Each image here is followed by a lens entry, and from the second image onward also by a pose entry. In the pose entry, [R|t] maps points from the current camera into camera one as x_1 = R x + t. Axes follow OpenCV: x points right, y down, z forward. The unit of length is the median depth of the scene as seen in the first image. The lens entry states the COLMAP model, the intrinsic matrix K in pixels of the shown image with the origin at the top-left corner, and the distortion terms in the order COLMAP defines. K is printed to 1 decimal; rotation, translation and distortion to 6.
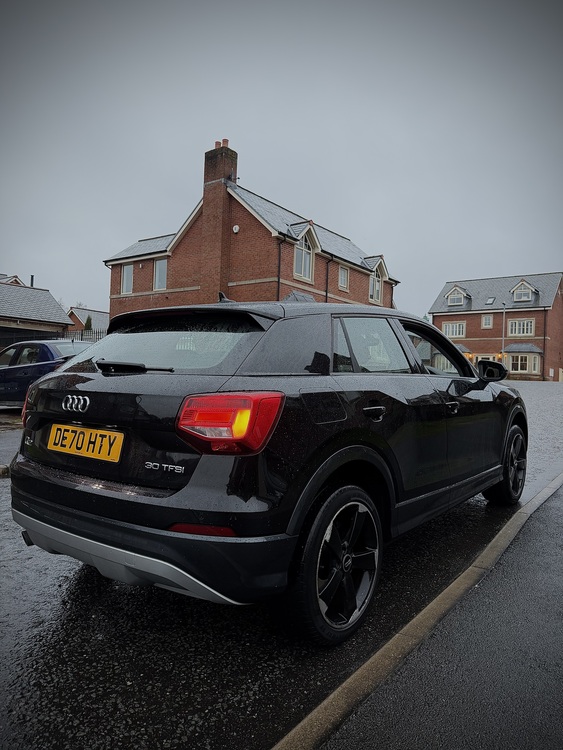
lens RADIAL K [[533.1, 0, 279.8], [0, 533.1, 376.4], [0, 0, 1]] dist [-0.007300, 0.002205]
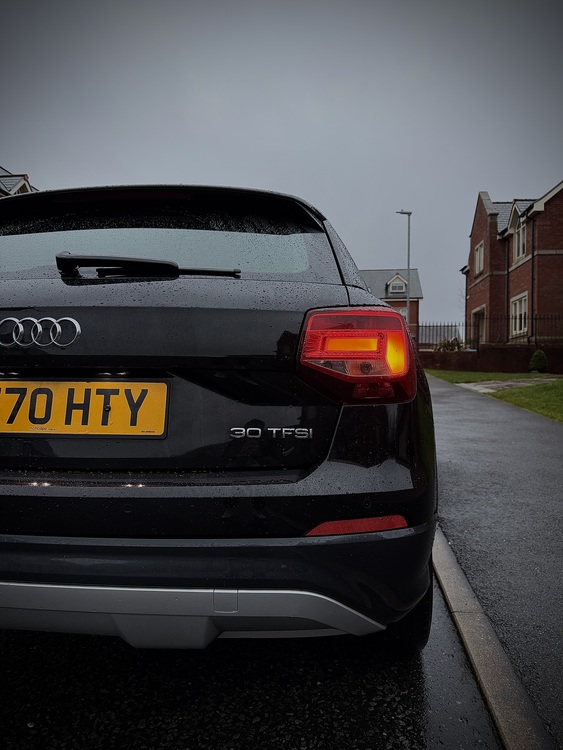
lens RADIAL K [[533.1, 0, 279.1], [0, 533.1, 378.3], [0, 0, 1]] dist [-0.007300, 0.002205]
pose [[0.851354, -0.032289, 0.523597, -0.464941], [0.015551, 0.999219, 0.036334, 0.081689], [-0.524361, -0.022791, 0.851191, 0.455737]]
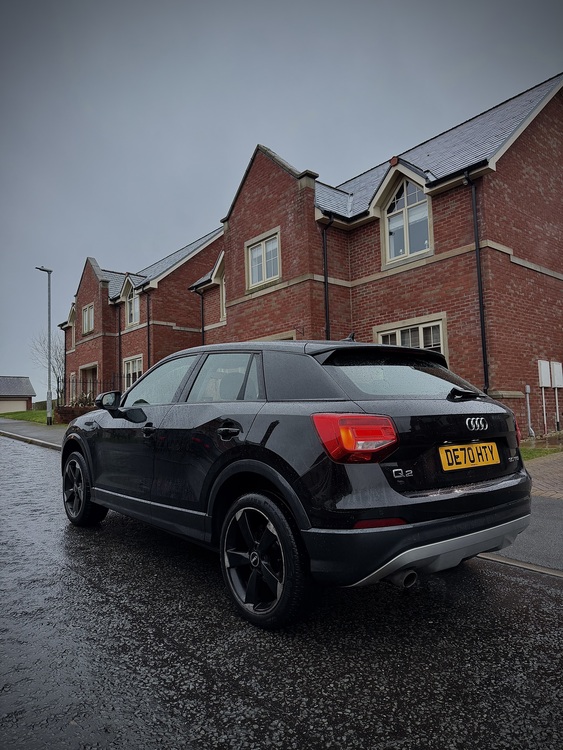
lens RADIAL K [[533.1, 0, 284.7], [0, 533.1, 372.7], [0, 0, 1]] dist [-0.007300, 0.002205]
pose [[0.198753, 0.049984, 0.978774, -1.734056], [0.019345, 0.998304, -0.054909, -0.009697], [-0.979859, 0.029848, 0.197449, 1.218987]]
